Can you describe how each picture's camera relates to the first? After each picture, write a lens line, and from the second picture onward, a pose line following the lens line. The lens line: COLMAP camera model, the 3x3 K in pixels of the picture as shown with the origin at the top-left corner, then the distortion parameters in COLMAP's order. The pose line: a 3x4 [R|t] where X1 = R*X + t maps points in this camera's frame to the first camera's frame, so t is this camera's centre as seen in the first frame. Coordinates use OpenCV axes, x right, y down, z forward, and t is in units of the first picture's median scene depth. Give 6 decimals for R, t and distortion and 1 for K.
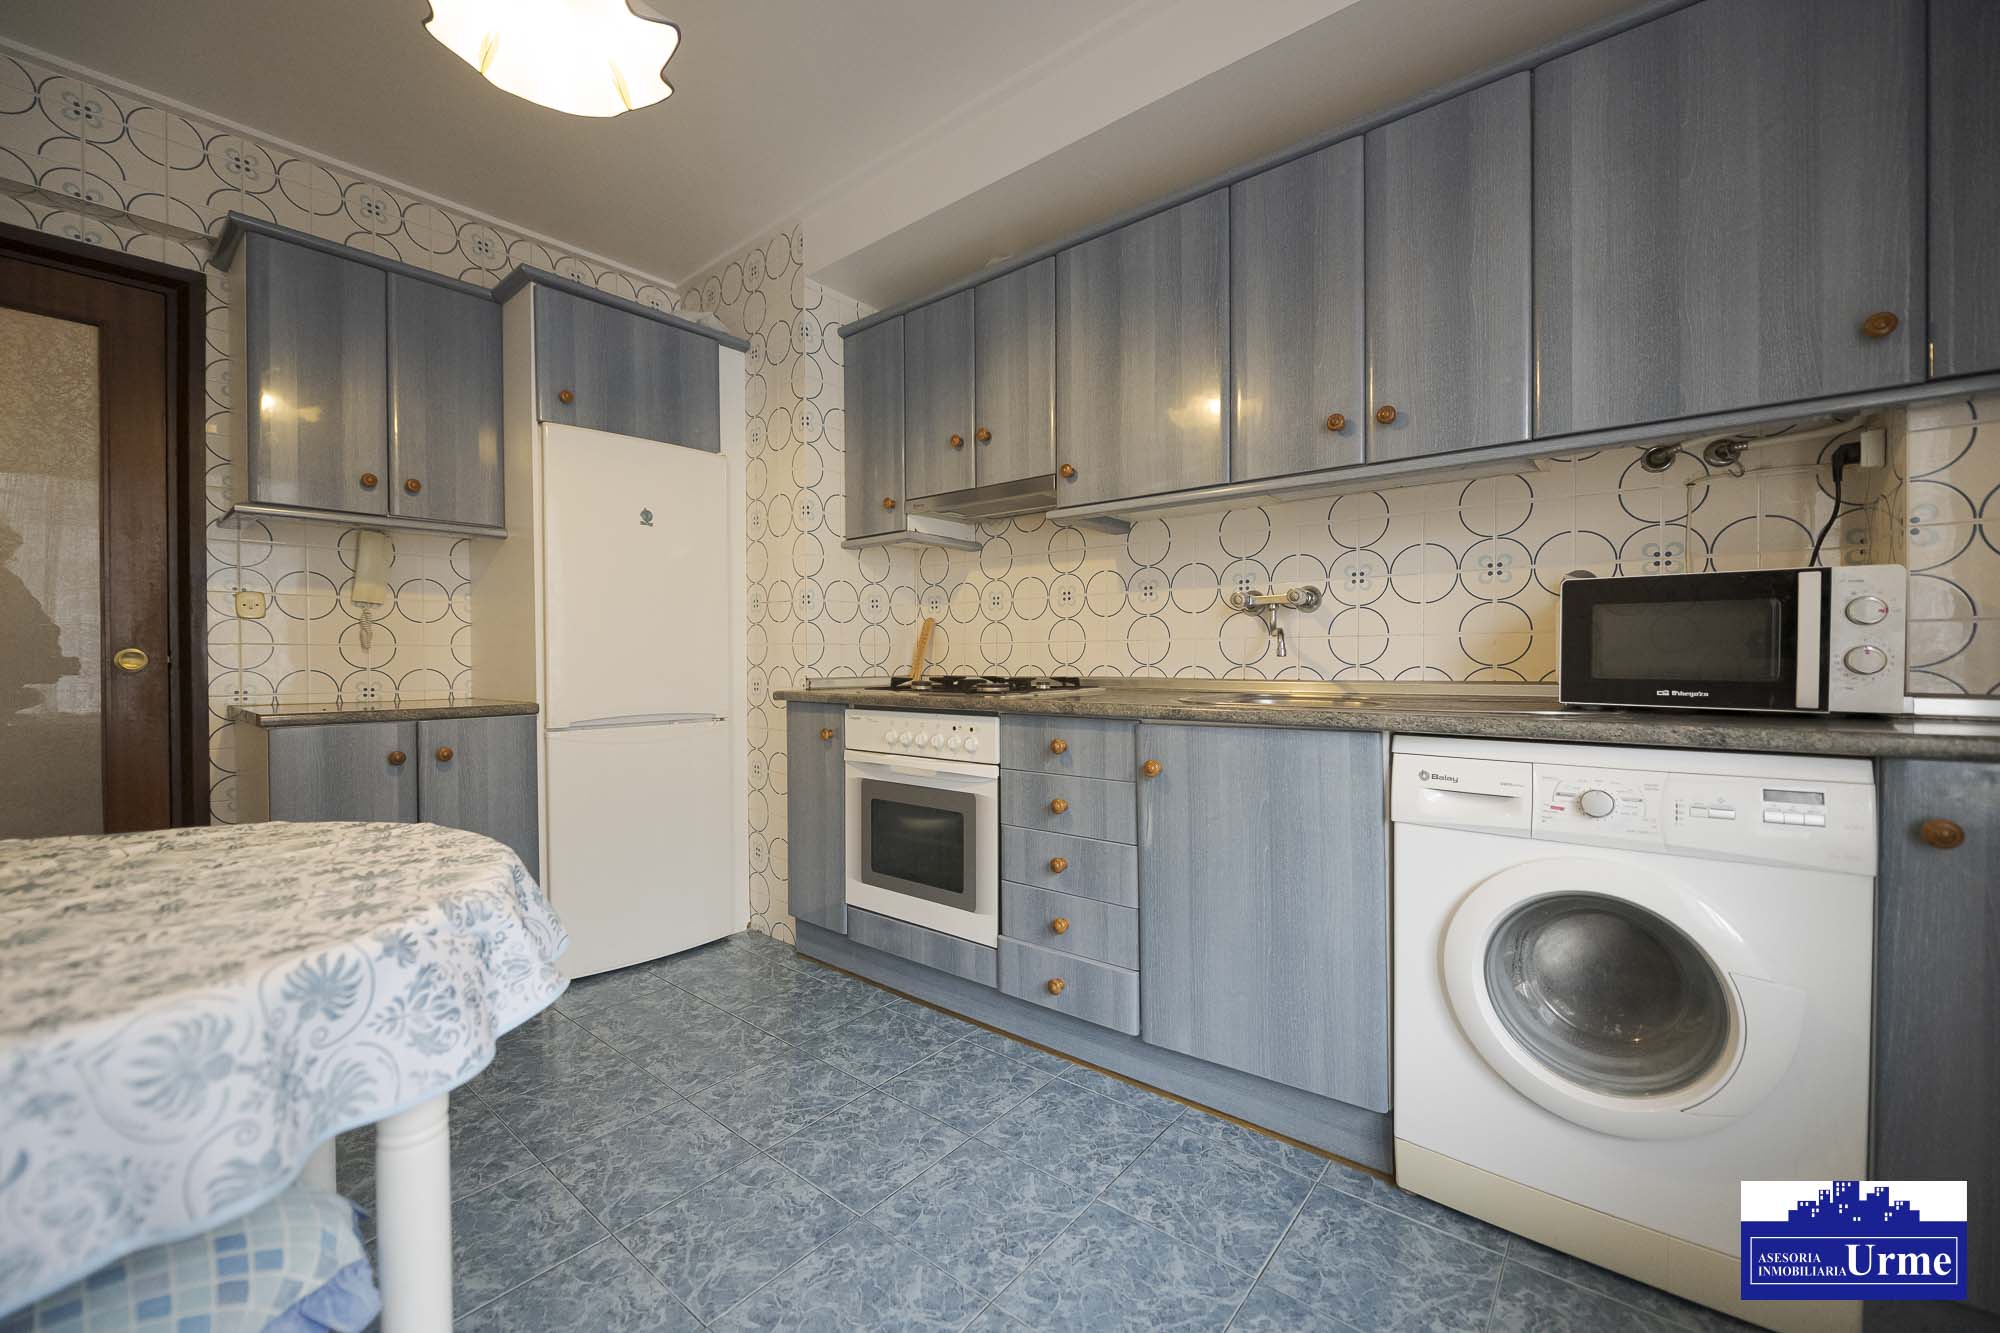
lens RADIAL K [[798.7, 0, 1000.0], [0, 798.7, 666.5], [0, 0, 1]] dist [-0.010745, -0.000313]
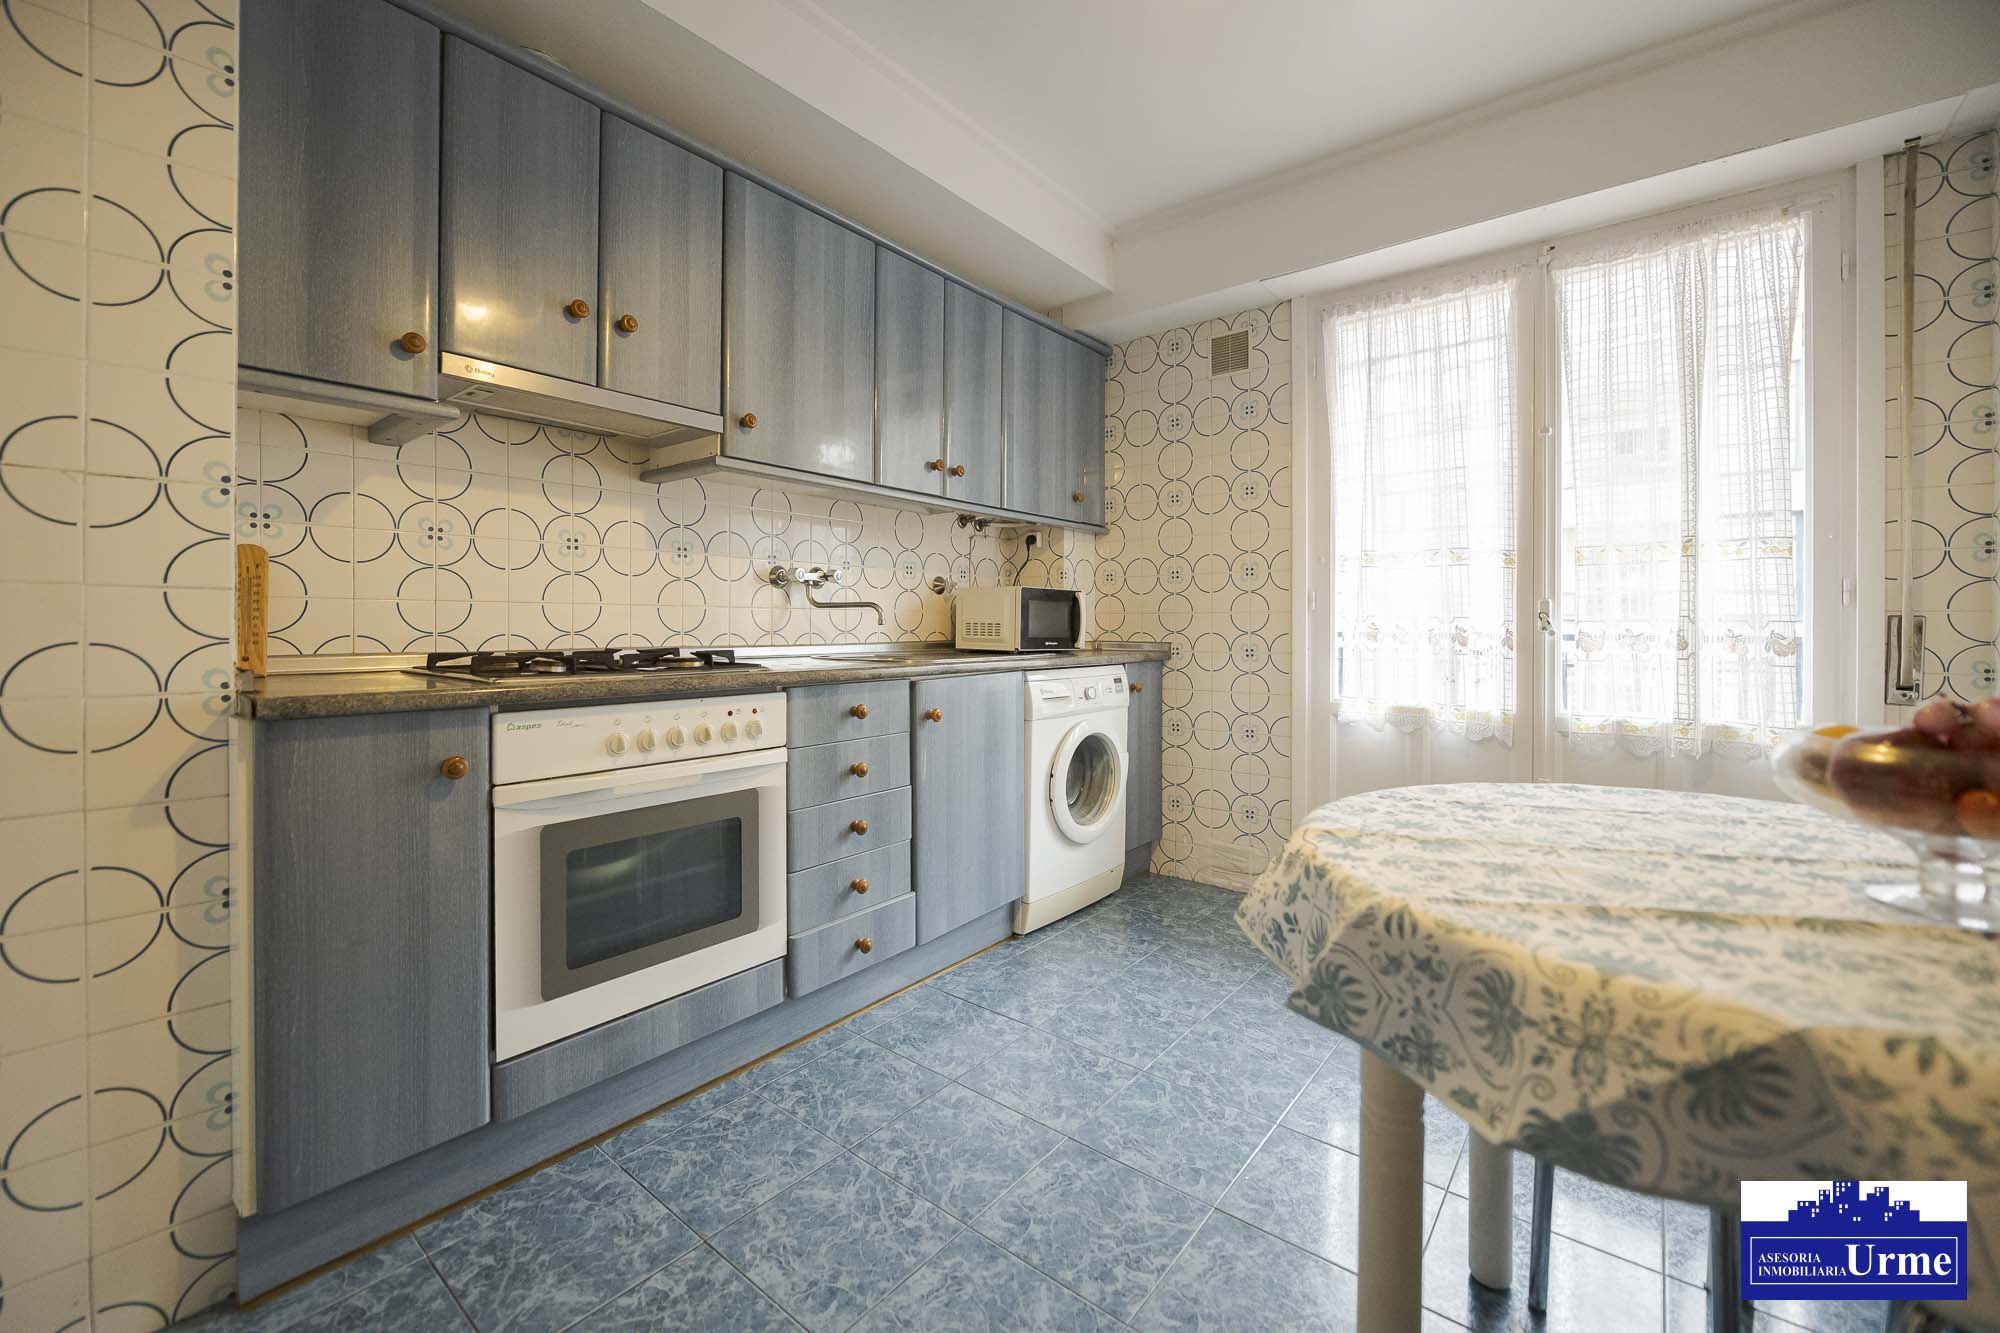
lens RADIAL K [[814.4, 0, 992.0], [0, 814.4, 625.7], [0, 0, 1]] dist [-0.011975, -0.000431]
pose [[-0.012461, 0.003335, 0.999917, -0.908314], [0.006186, 0.999976, -0.003258, -0.005658], [-0.999903, 0.006145, -0.012481, 0.784285]]
